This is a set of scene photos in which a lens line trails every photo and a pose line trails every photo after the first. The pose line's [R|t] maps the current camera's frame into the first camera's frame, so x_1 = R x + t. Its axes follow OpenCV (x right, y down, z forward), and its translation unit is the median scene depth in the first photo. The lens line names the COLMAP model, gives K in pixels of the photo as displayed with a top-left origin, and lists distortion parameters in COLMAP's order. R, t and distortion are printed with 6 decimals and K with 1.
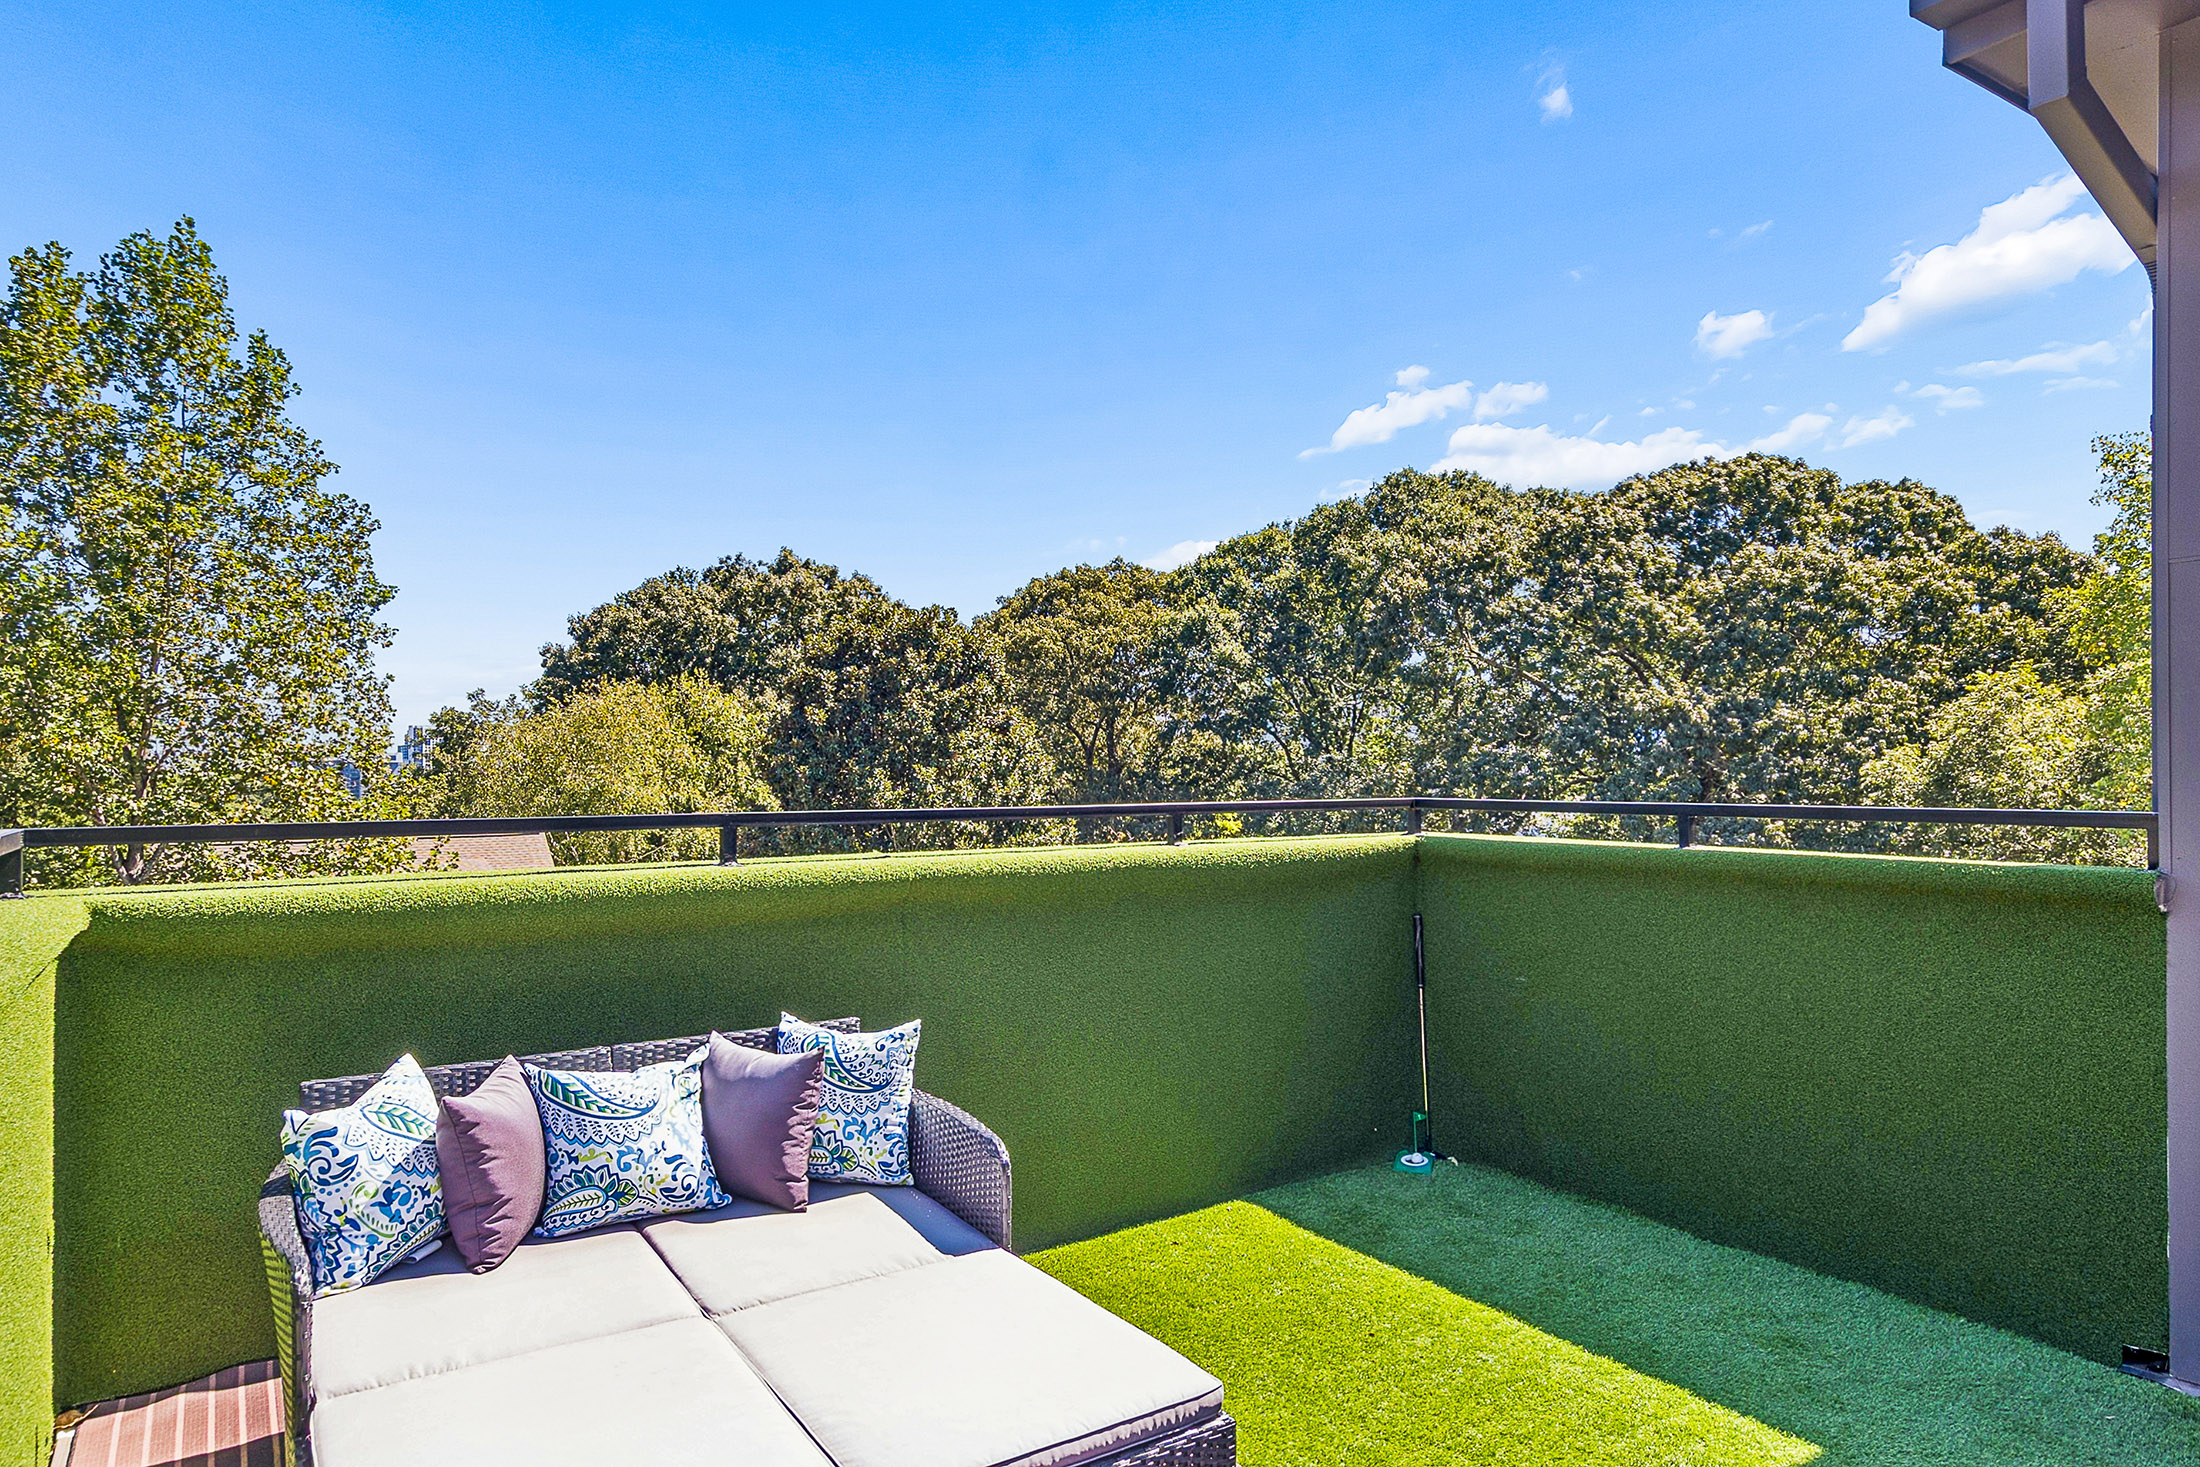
lens RADIAL K [[1339.8, 0, 1100.0], [0, 1339.8, 733.5], [0, 0, 1]] dist [-0.017343, -0.036465]
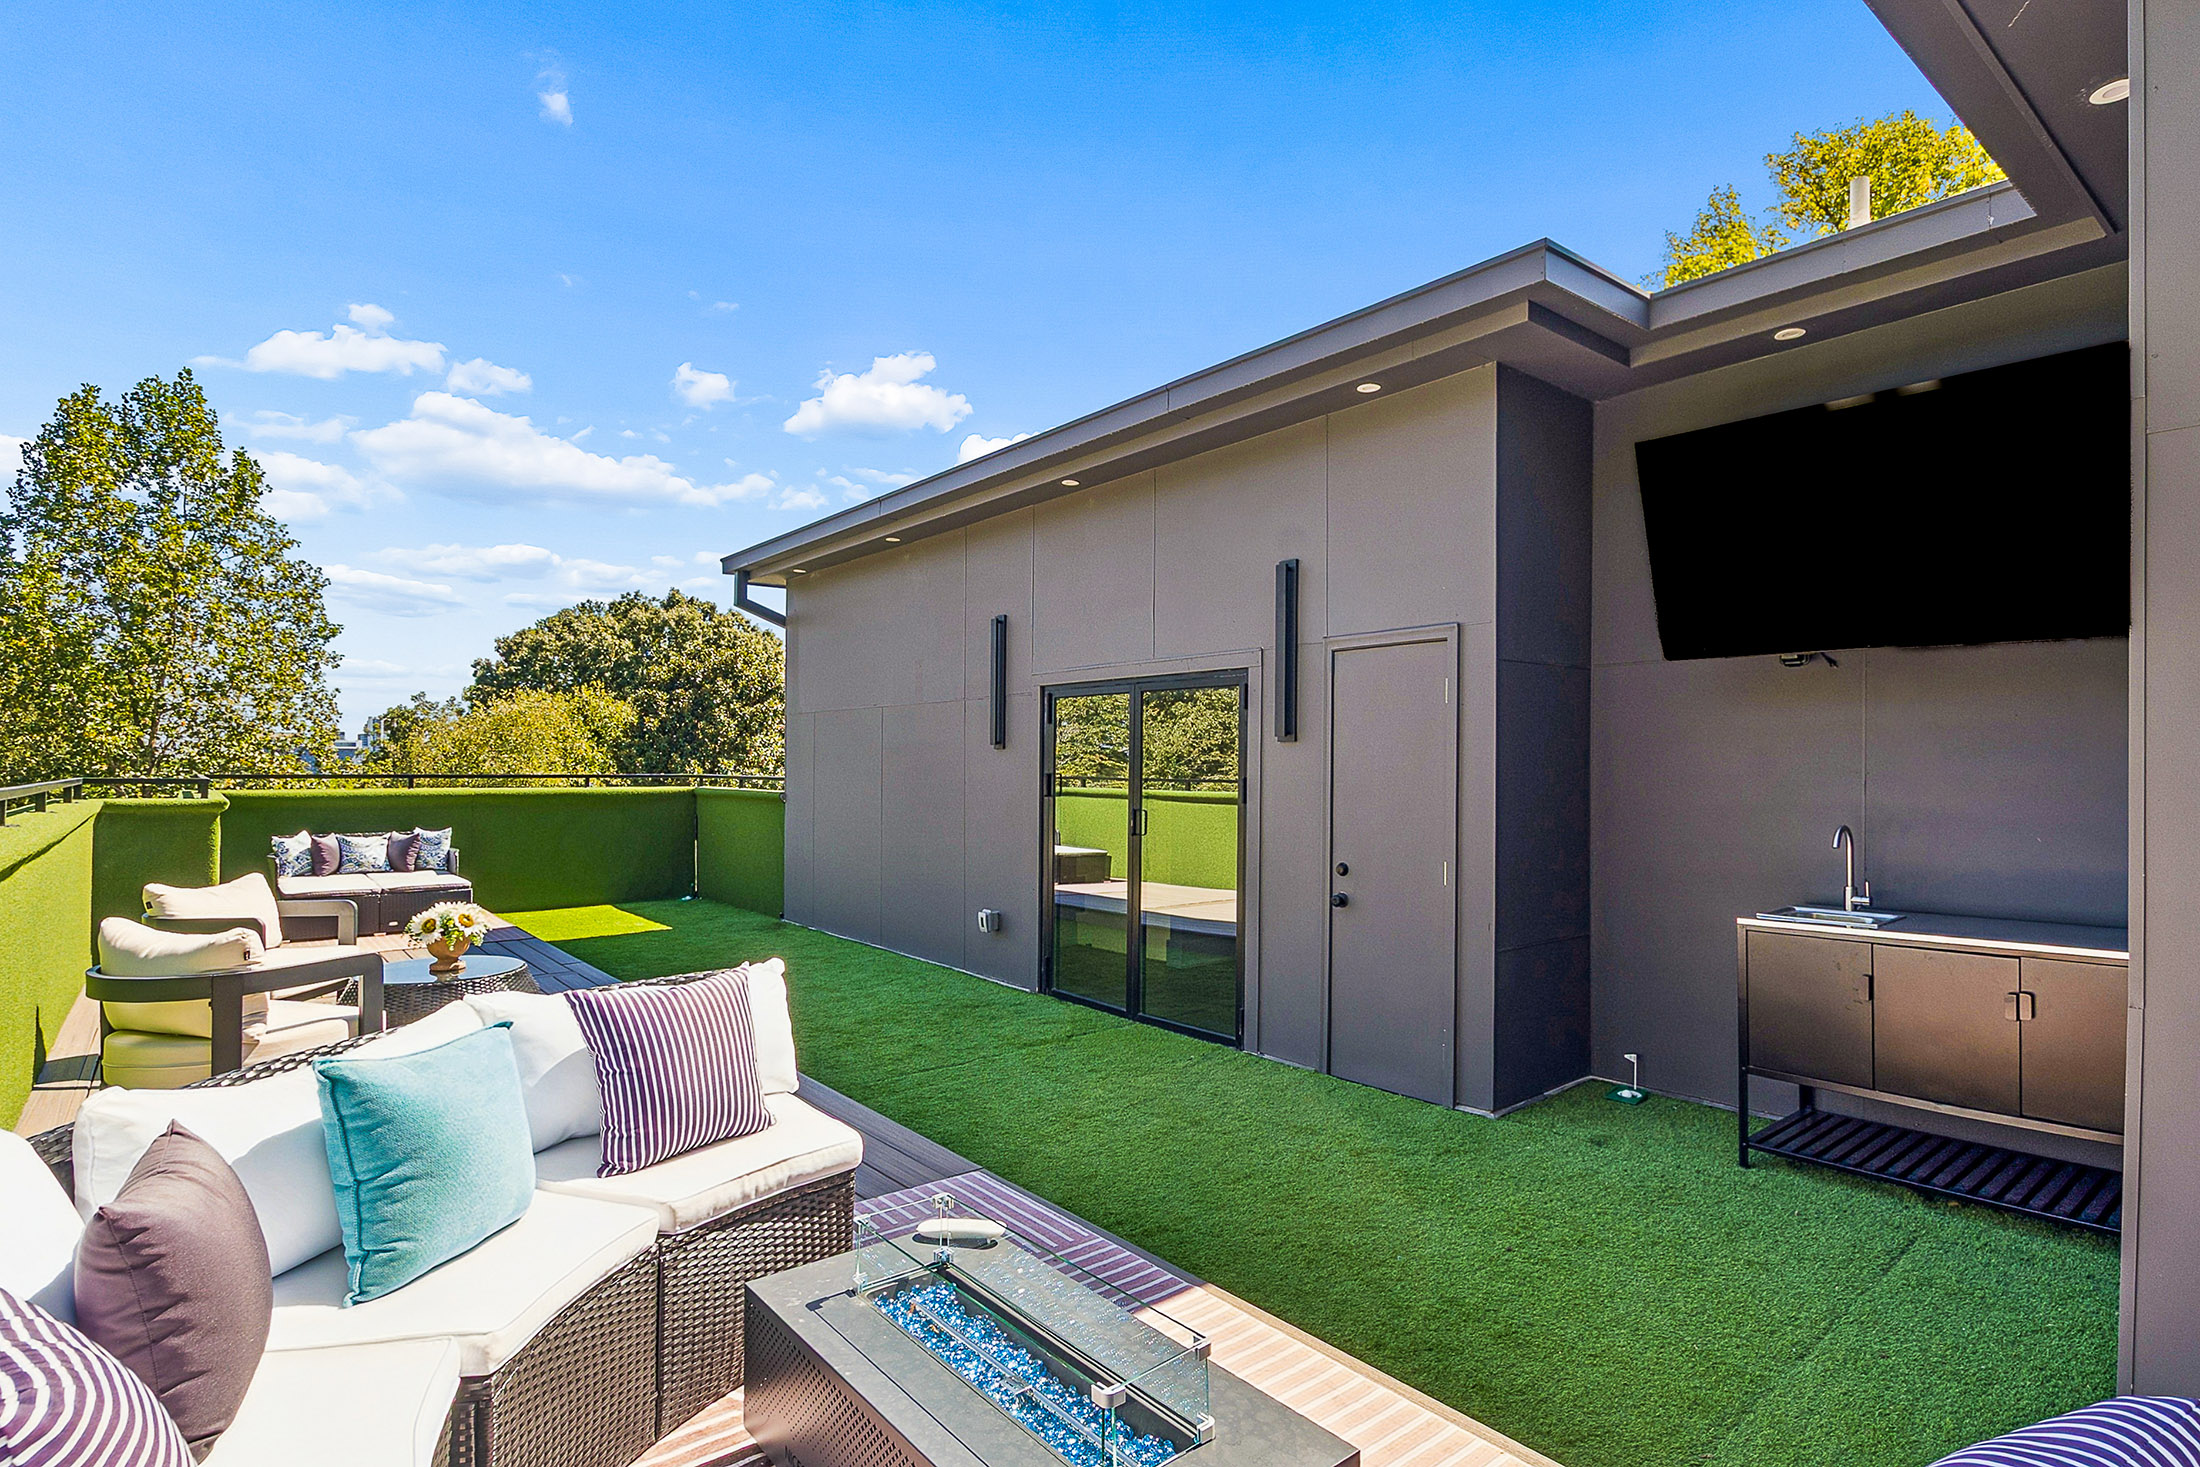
lens RADIAL K [[1130.3, 0, 1126.8], [0, 1130.3, 742.9], [0, 0, 1]] dist [0.001099, -0.031662]
pose [[0.993448, 0.015578, 0.113214, 0.178879], [-0.016471, 0.999840, 0.006965, -0.010063], [-0.113088, -0.008784, 0.993546, -0.303401]]
